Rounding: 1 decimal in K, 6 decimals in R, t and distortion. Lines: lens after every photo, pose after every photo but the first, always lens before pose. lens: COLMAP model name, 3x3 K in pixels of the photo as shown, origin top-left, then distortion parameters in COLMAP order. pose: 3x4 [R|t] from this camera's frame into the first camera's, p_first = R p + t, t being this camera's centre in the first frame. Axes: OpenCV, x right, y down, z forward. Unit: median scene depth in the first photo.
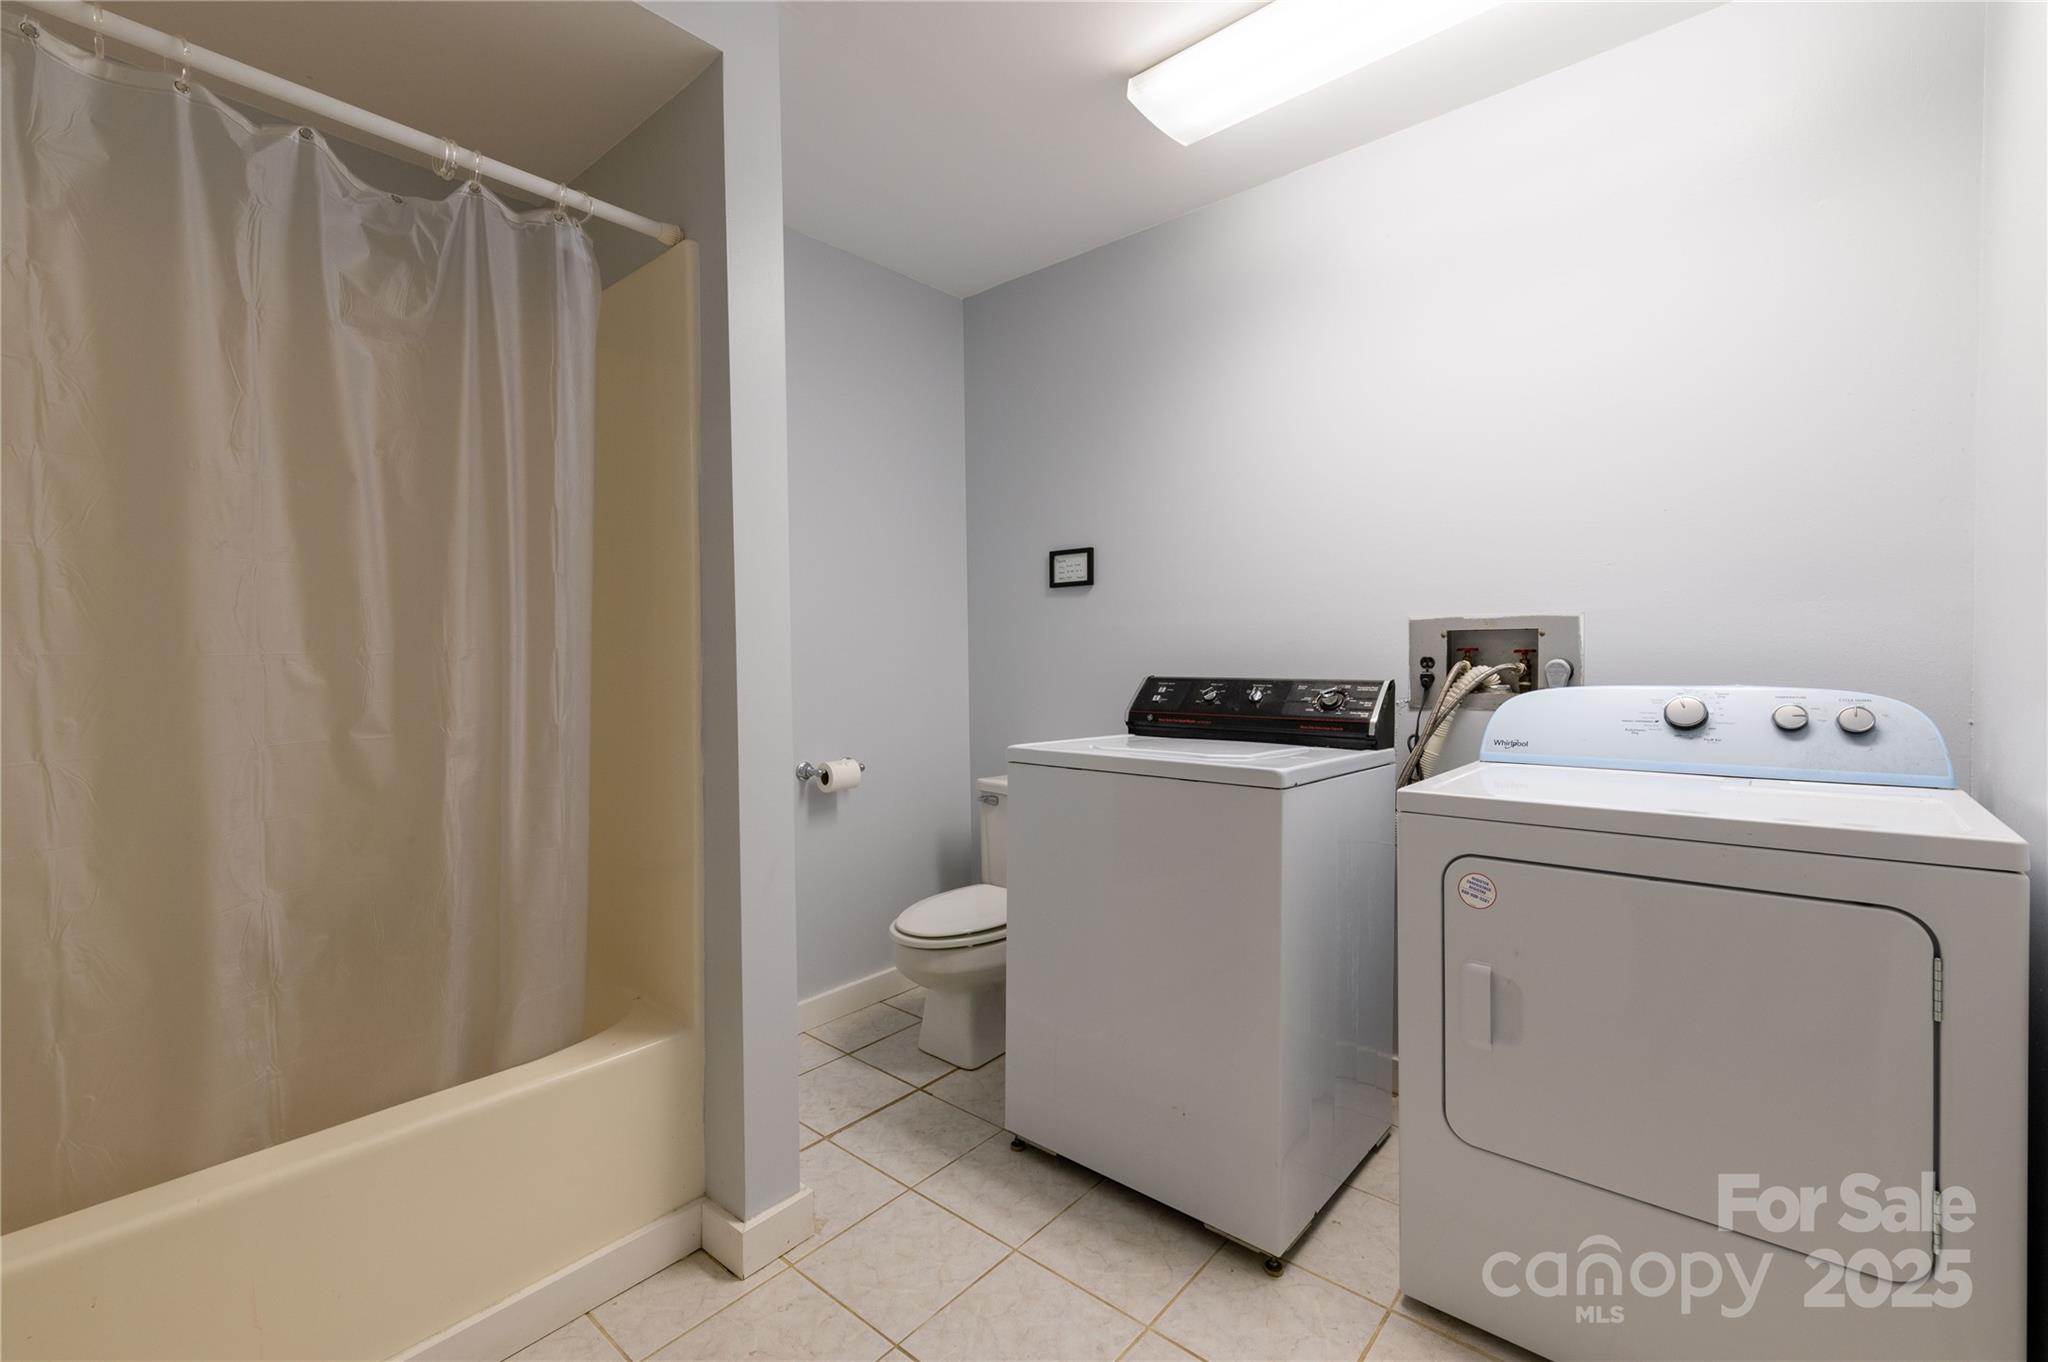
lens RADIAL K [[876.7, 0, 1026.3], [0, 876.7, 674.4], [0, 0, 1]] dist [0.002997, -0.000722]
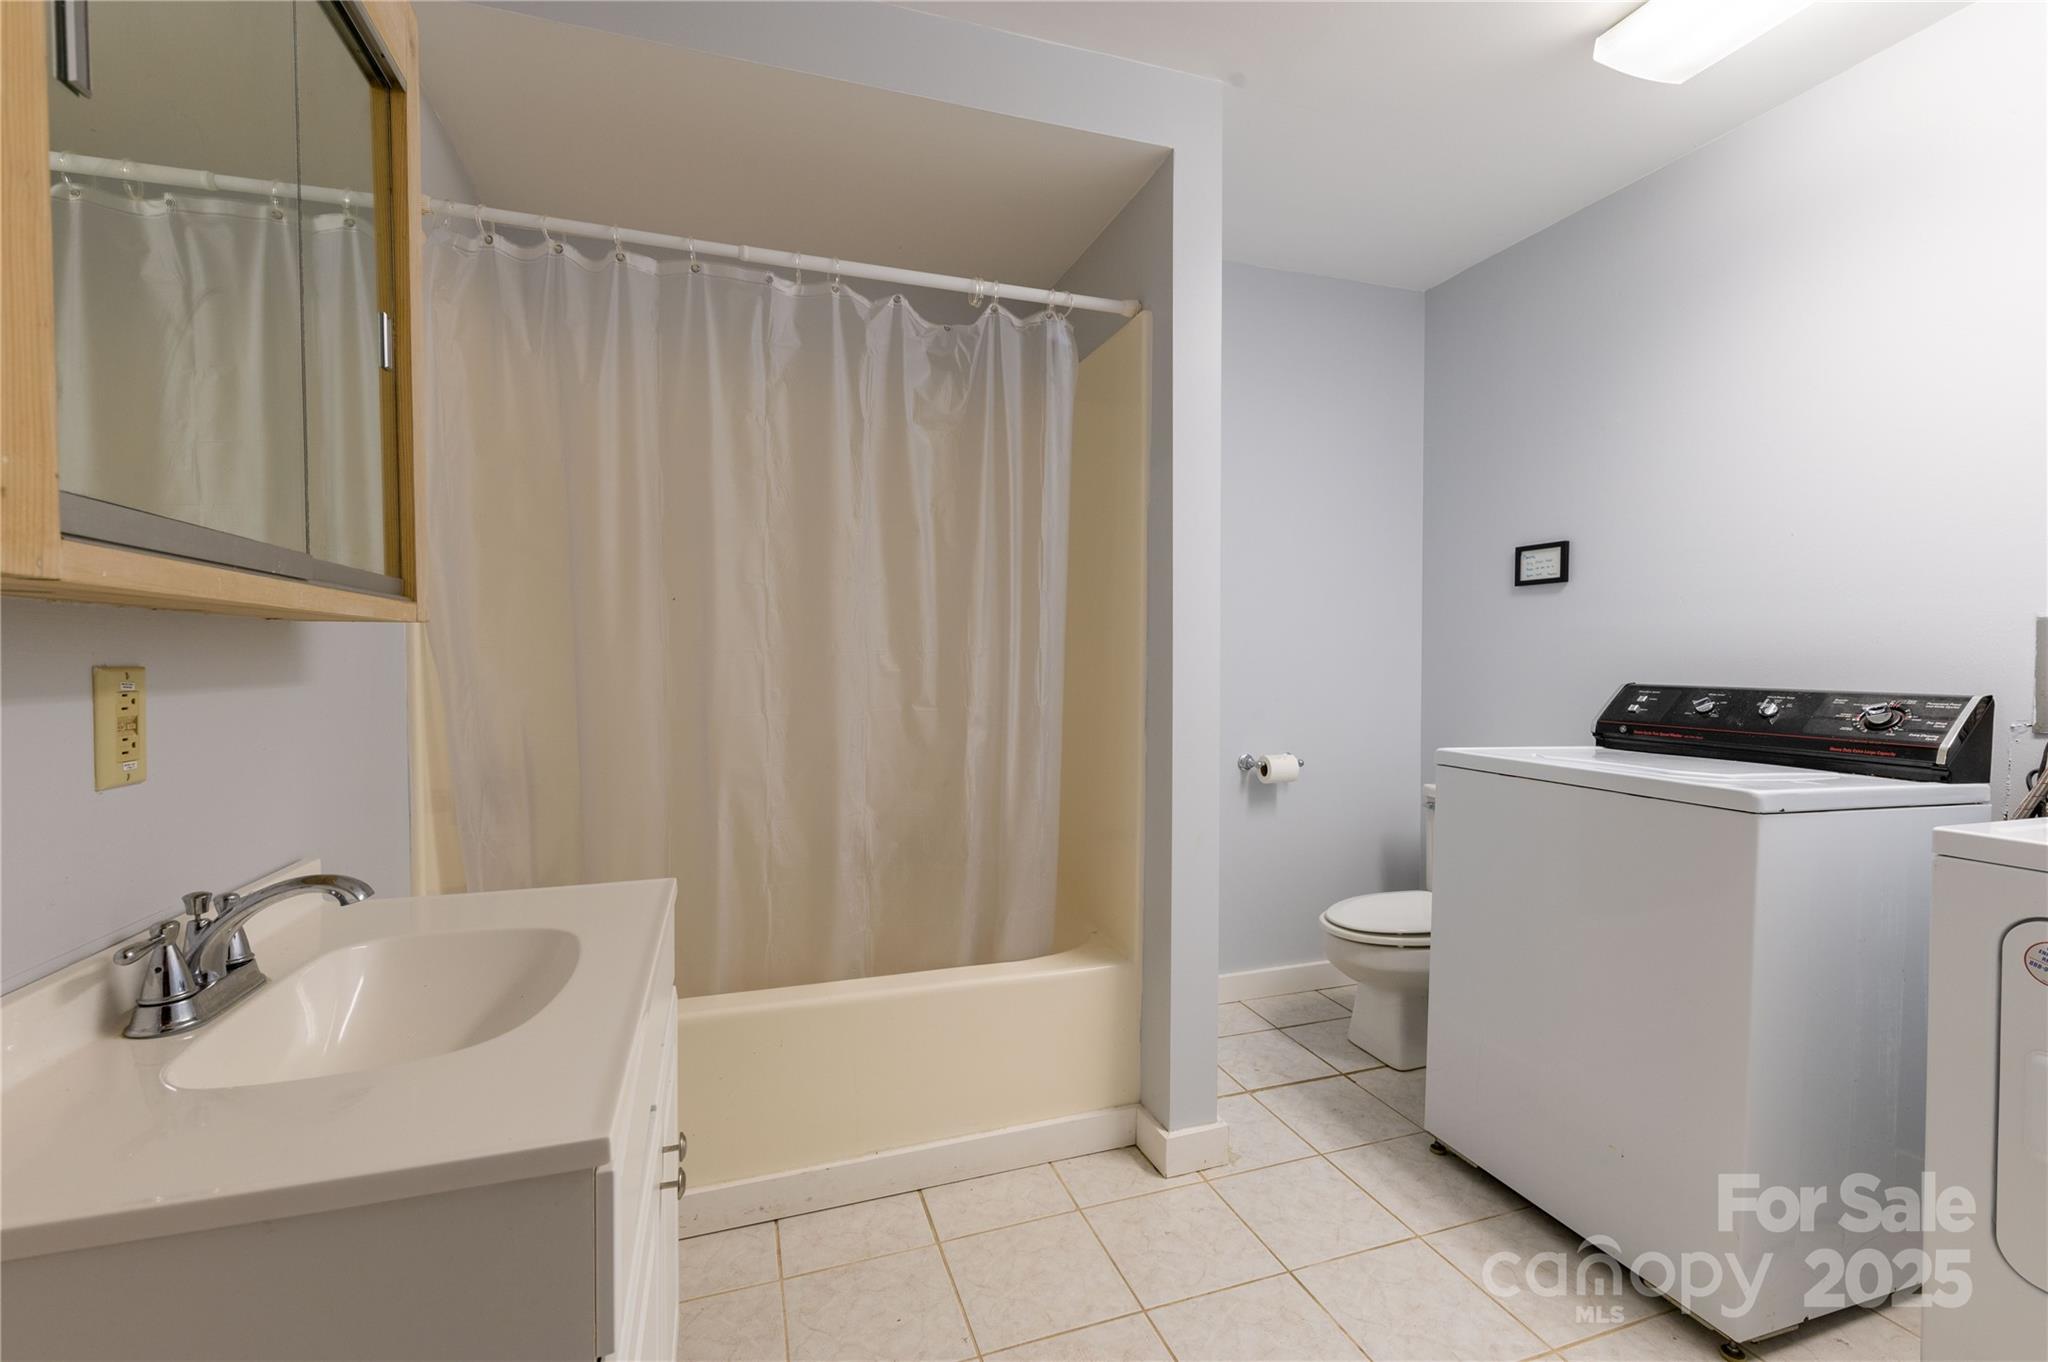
lens RADIAL K [[876.7, 0, 1024.9], [0, 876.7, 680.0], [0, 0, 1]] dist [0.002997, -0.000722]
pose [[0.861323, 0.024965, -0.507444, 0.098717], [-0.021811, 0.999688, 0.012160, 0.002038], [0.507590, 0.000595, 0.861599, -0.122974]]
